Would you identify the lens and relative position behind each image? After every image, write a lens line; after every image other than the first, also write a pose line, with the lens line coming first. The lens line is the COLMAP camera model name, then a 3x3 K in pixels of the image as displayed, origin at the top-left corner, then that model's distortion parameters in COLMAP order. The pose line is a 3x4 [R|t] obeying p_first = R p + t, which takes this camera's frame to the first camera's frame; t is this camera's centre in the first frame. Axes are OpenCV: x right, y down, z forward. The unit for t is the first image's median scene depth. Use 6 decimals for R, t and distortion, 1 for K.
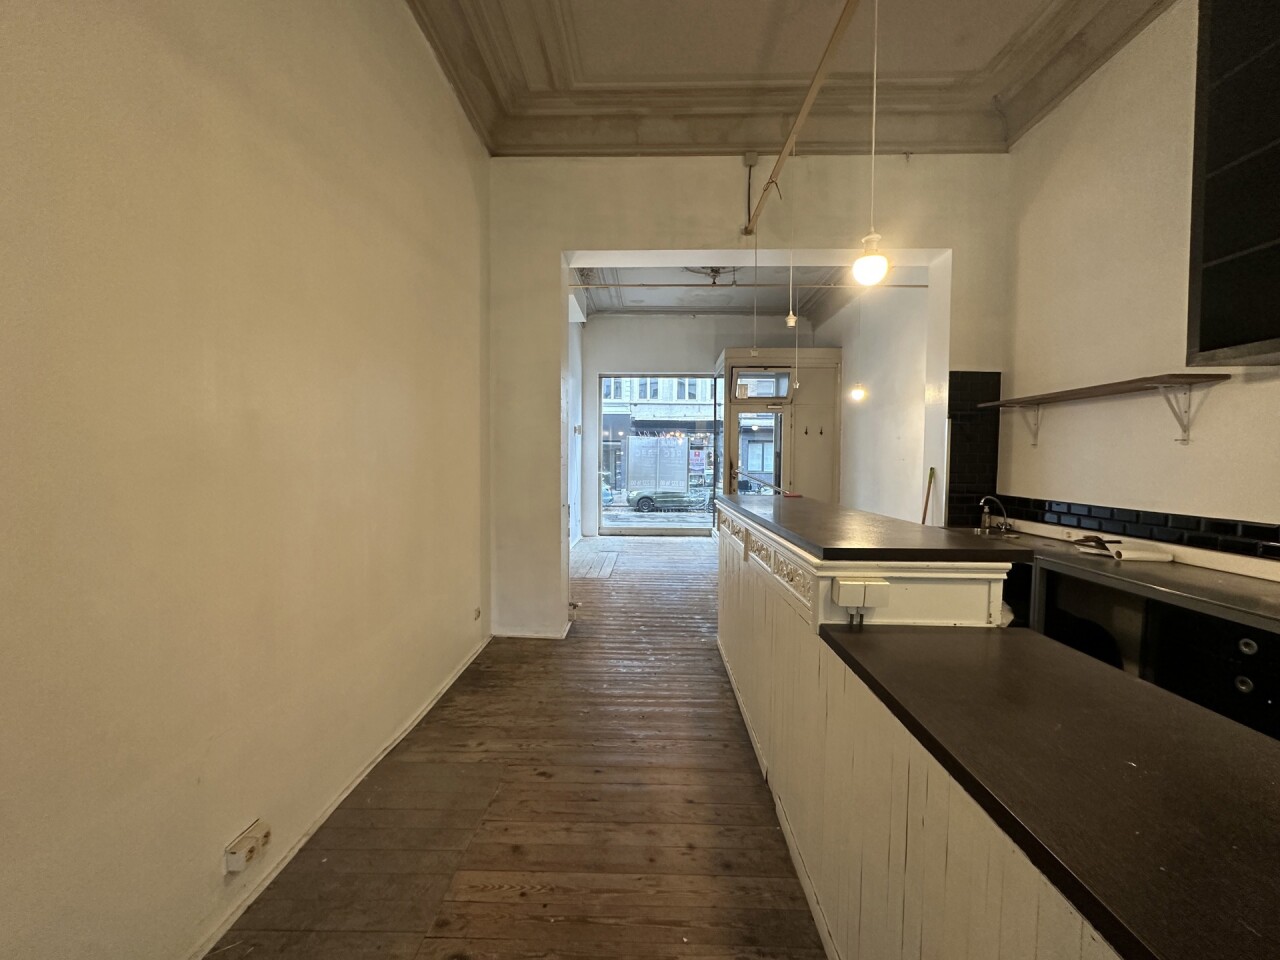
lens RADIAL K [[511.7, 0, 640.7], [0, 511.7, 478.1], [0, 0, 1]] dist [-0.004234, 0.000816]
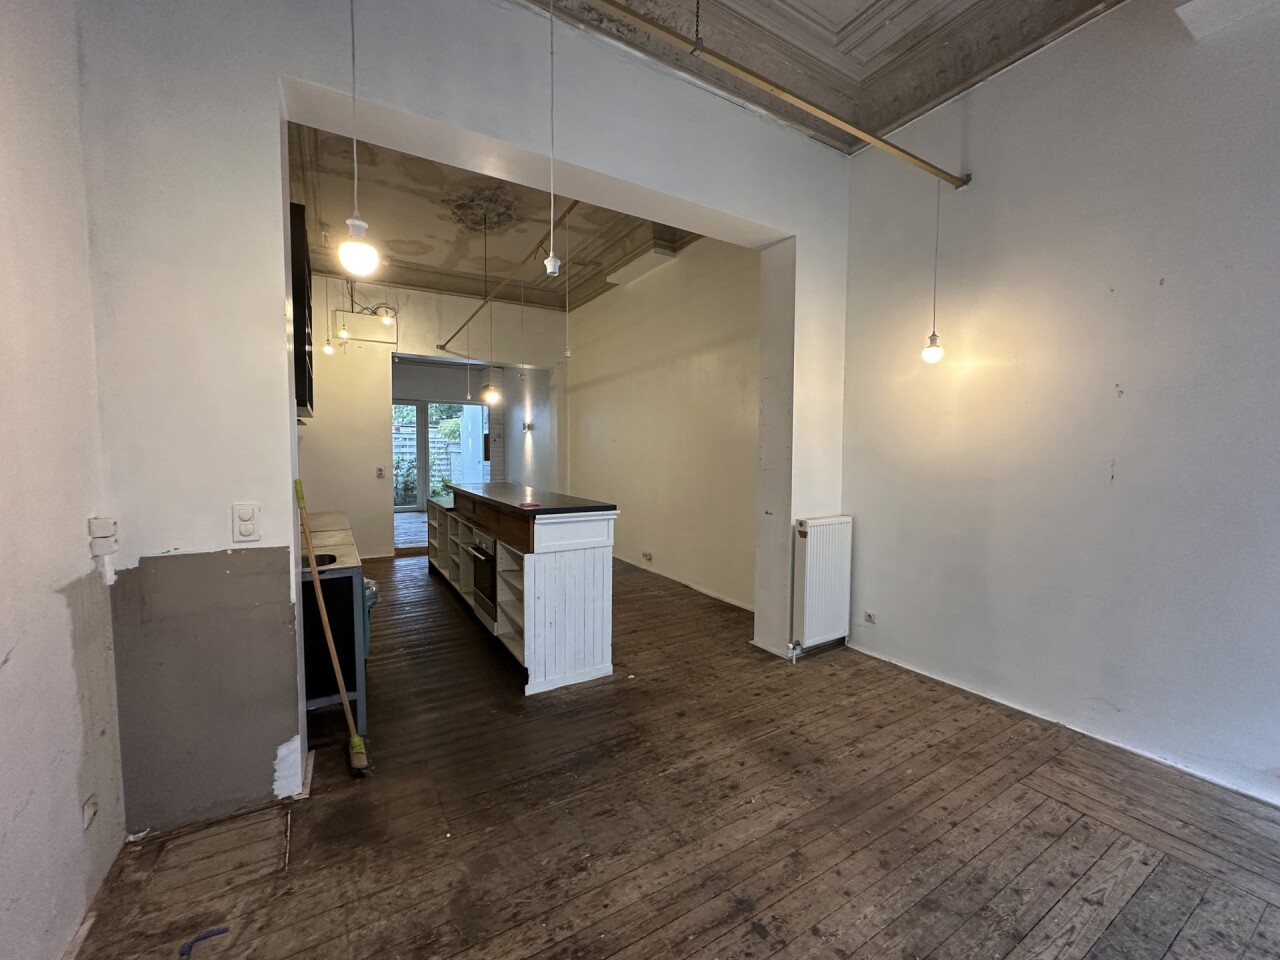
lens RADIAL K [[511.7, 0, 640.0], [0, 511.7, 479.1], [0, 0, 1]] dist [-0.004234, 0.000816]
pose [[-0.844389, 0.021954, -0.535281, 0.600112], [-0.025579, 0.996368, 0.081215, -0.094643], [0.535120, 0.082269, -0.840761, 1.784667]]
